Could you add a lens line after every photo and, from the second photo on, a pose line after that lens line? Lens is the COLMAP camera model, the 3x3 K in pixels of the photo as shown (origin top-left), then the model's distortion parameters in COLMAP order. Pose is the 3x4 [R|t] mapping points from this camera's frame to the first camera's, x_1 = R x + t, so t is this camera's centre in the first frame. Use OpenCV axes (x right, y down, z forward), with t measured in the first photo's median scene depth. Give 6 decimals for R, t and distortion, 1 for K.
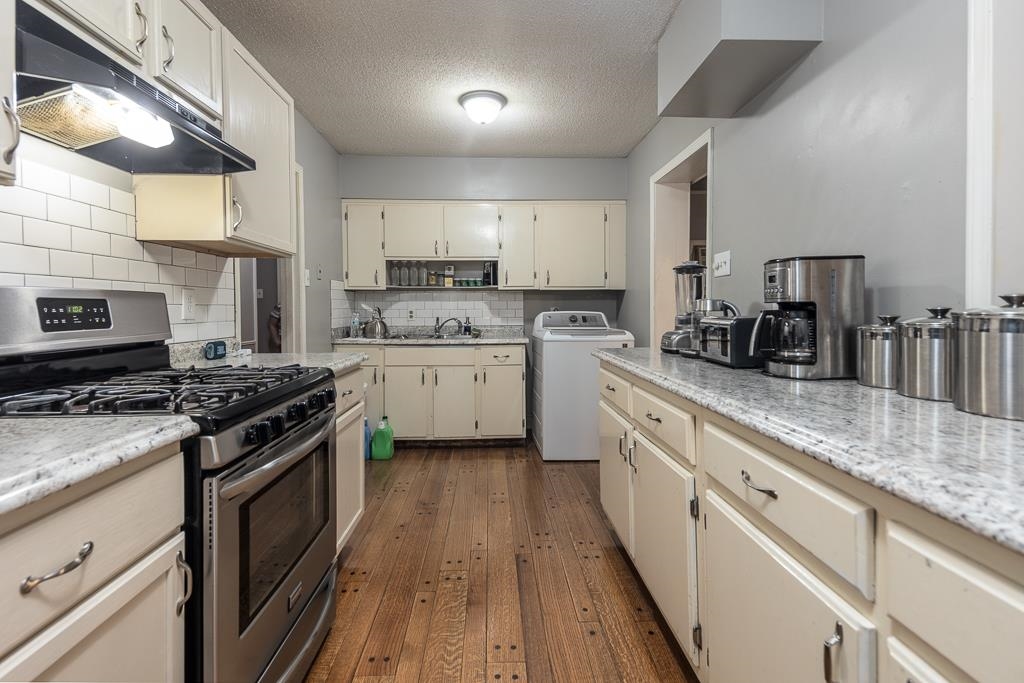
lens RADIAL K [[494.3, 0, 509.5], [0, 494.3, 314.6], [0, 0, 1]] dist [0.001611, 0.000196]
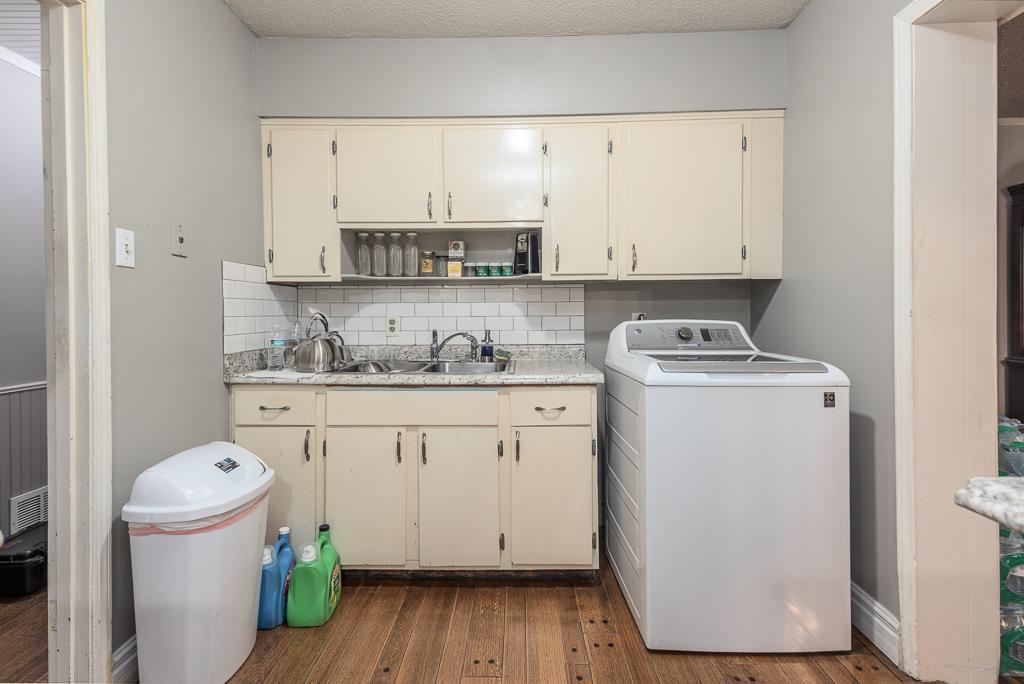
lens RADIAL K [[494.3, 0, 509.5], [0, 494.3, 315.1], [0, 0, 1]] dist [0.001611, 0.000196]
pose [[0.998005, -0.002061, -0.063103, -0.024328], [0.001431, 0.999949, -0.010037, -0.006762], [0.063121, 0.009926, 0.997957, 0.450636]]
